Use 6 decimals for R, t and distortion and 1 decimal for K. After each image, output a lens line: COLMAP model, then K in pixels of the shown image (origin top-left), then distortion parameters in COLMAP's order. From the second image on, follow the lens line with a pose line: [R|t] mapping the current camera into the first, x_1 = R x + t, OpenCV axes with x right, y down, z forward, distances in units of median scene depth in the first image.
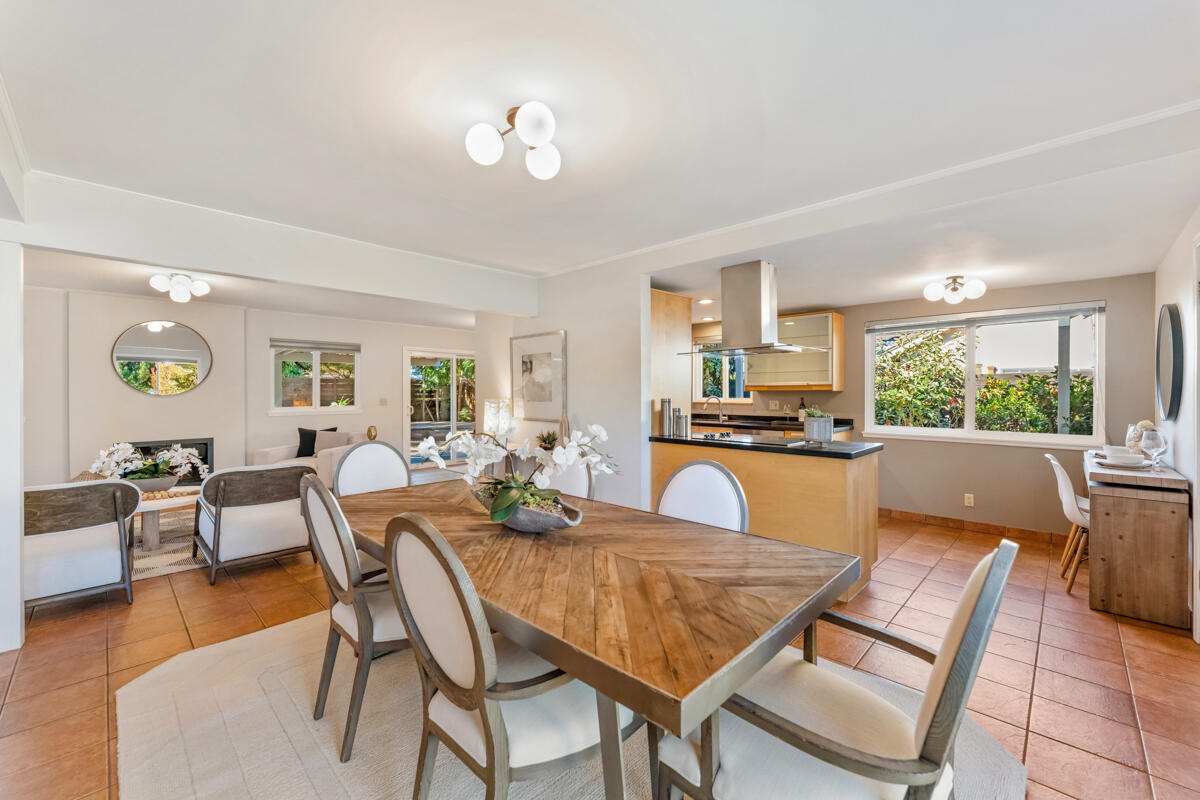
lens RADIAL K [[478.9, 0, 600.0], [0, 478.9, 400.0], [0, 0, 1]] dist [0.000771, 0.000379]
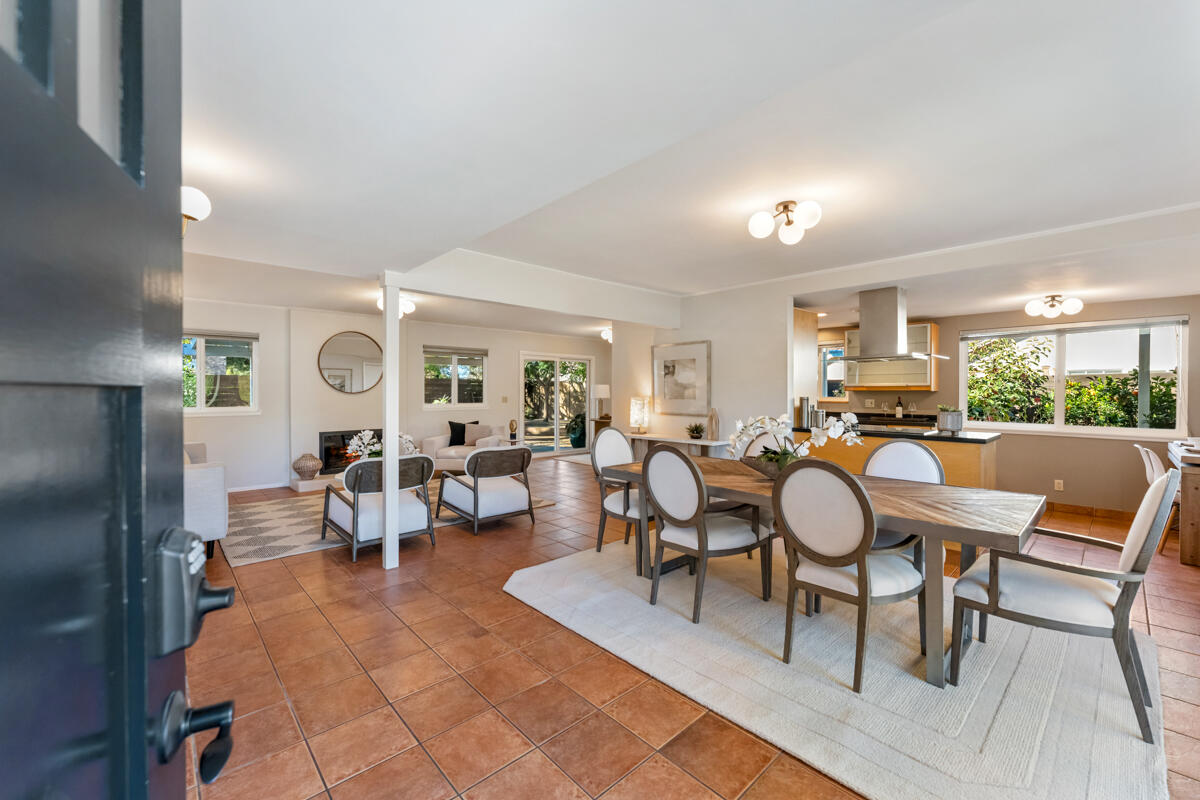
lens RADIAL K [[476.7, 0, 600.0], [0, 476.7, 400.0], [0, 0, 1]] dist [0.001457, -0.000007]
pose [[0.998519, 0.003377, -0.054290, -0.263861], [-0.003306, 0.999994, 0.001400, 0.004263], [0.054295, -0.001219, 0.998524, -0.203940]]
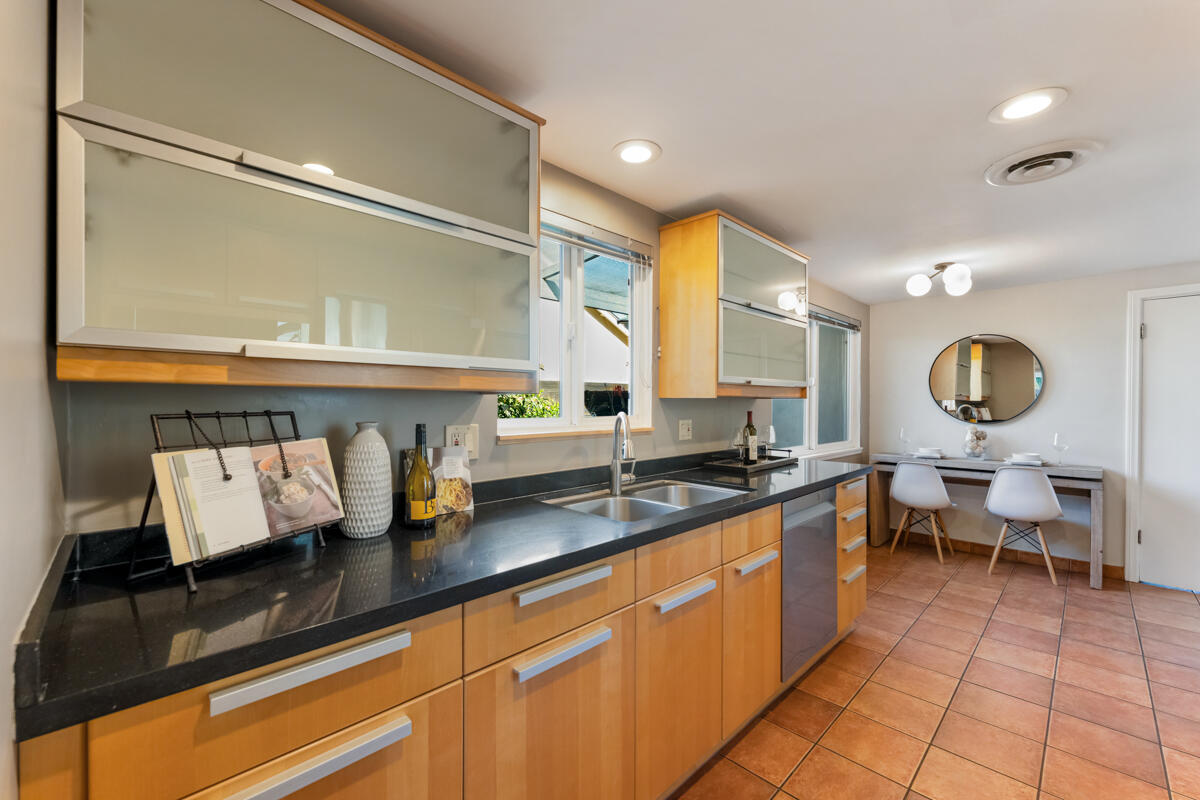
lens RADIAL K [[486.9, 0, 597.8], [0, 486.9, 402.1], [0, 0, 1]] dist [-0.000330, 0.000052]
pose [[0.023501, 0.000758, 0.999724, -0.105484], [0.011374, 0.999935, -0.001026, -0.017906], [-0.999659, 0.011395, 0.023491, 1.316014]]
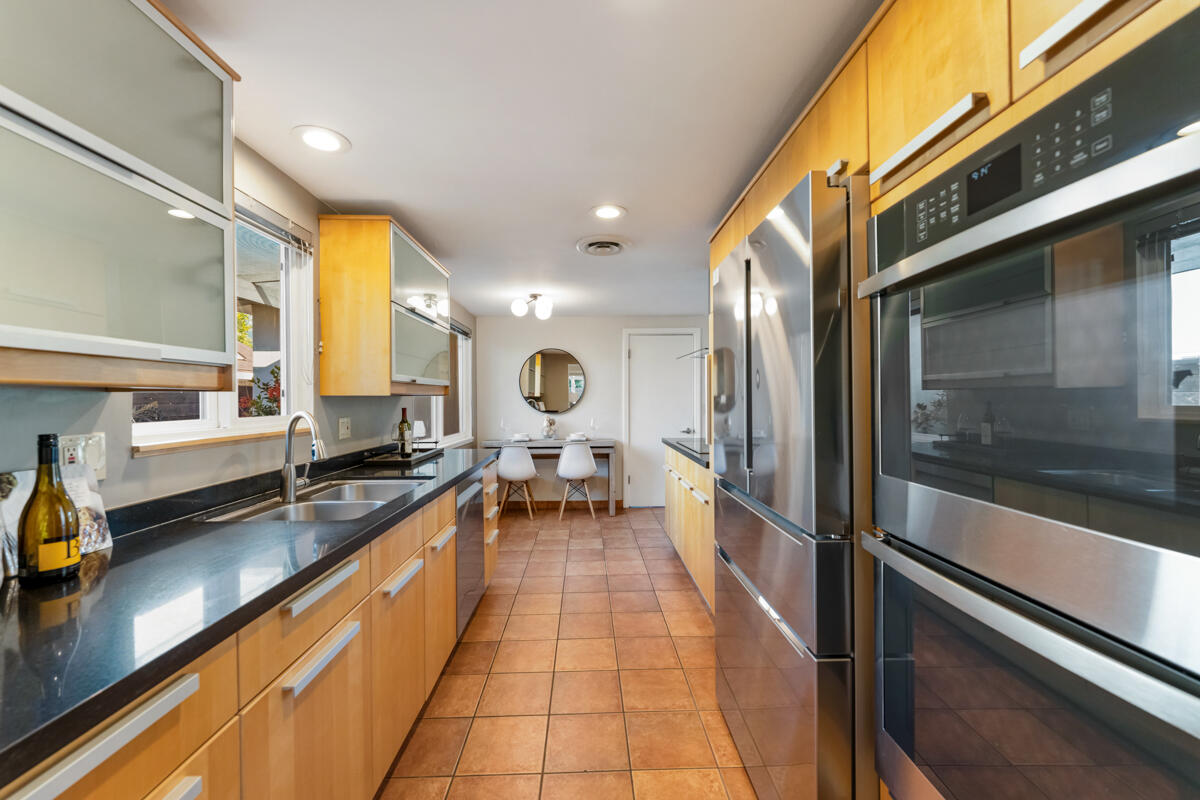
lens RADIAL K [[478.9, 0, 600.0], [0, 478.9, 400.0], [0, 0, 1]] dist [0.000771, 0.000379]
pose [[-0.717360, 0.002856, 0.696697, -0.123097], [0.017015, 0.999765, 0.013422, -0.019366], [-0.696495, 0.021483, -0.717240, 1.411905]]
